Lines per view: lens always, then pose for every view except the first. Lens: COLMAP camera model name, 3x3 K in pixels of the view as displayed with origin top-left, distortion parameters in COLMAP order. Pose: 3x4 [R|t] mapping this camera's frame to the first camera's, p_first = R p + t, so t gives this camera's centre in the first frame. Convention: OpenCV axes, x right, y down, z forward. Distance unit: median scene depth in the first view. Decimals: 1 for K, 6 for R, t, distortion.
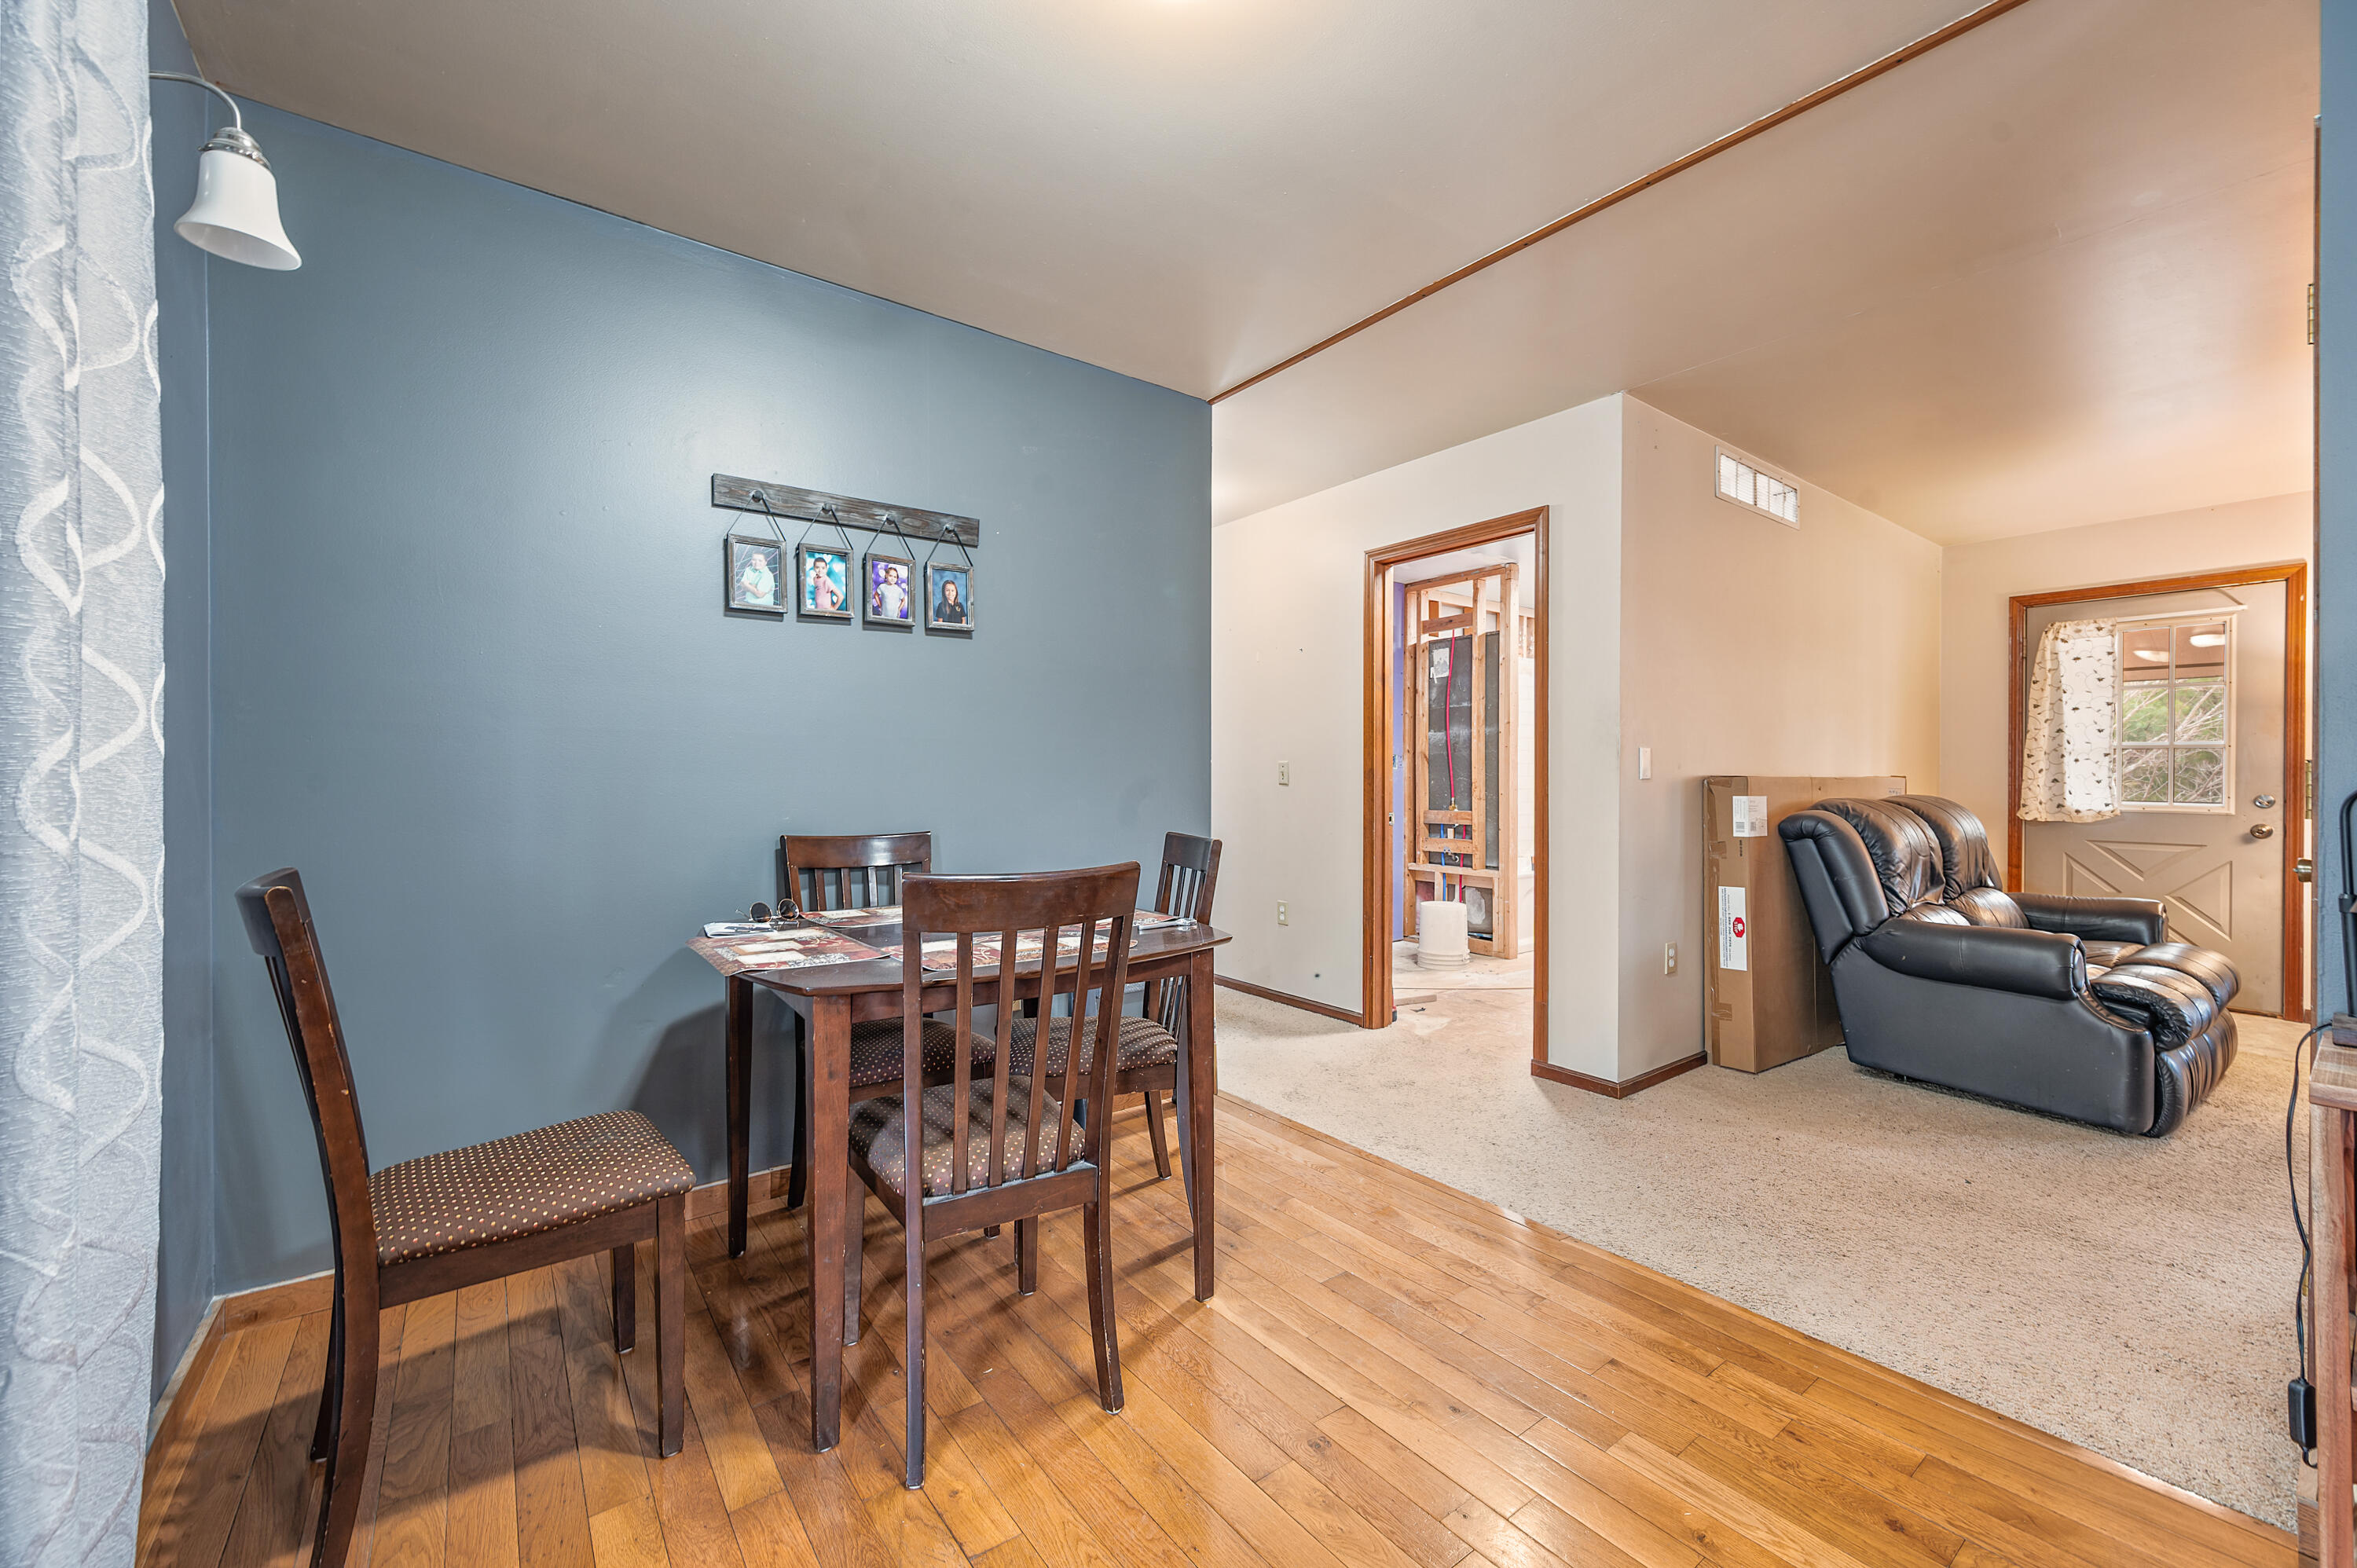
lens RADIAL K [[933.5, 0, 1166.7], [0, 933.5, 782.0], [0, 0, 1]] dist [-0.002404, 0.000418]
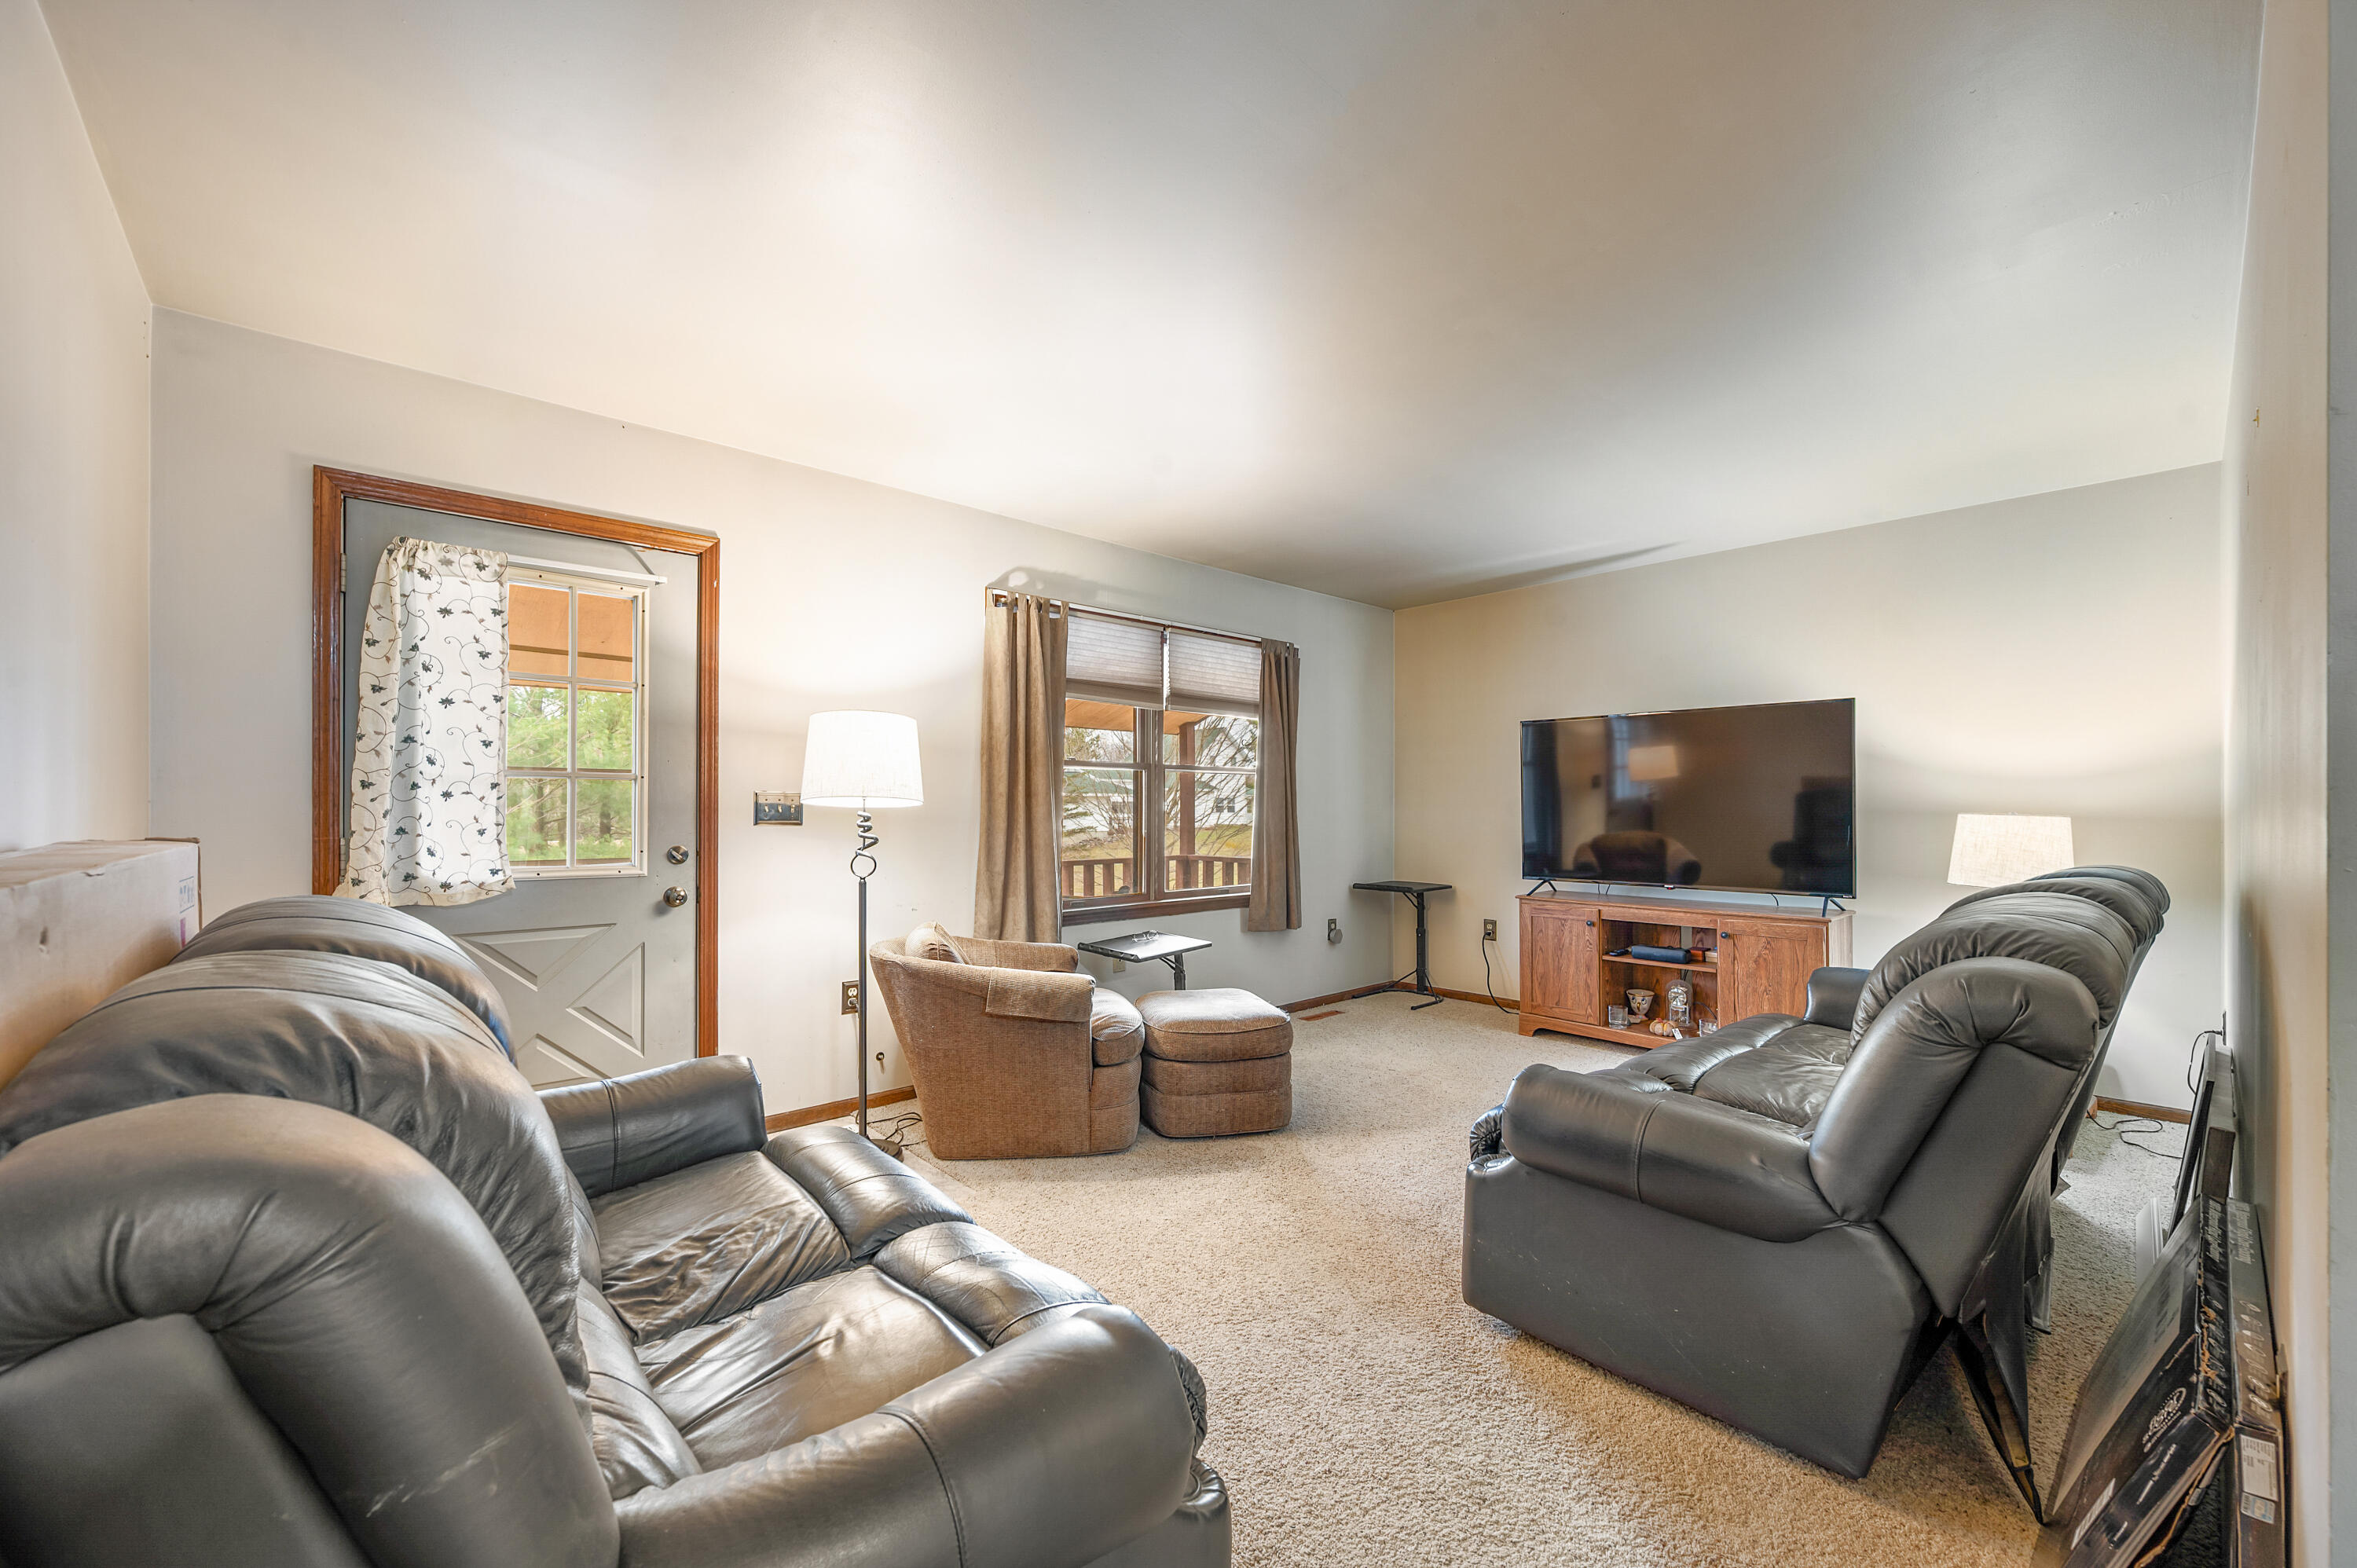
lens RADIAL K [[933.5, 0, 1187.6], [0, 933.5, 805.7], [0, 0, 1]] dist [-0.002404, 0.000418]
pose [[-0.101979, -0.002908, 0.994782, 0.232951], [0.004050, 0.999986, 0.003338, -0.010199], [-0.994778, 0.004370, -0.101966, 0.379662]]
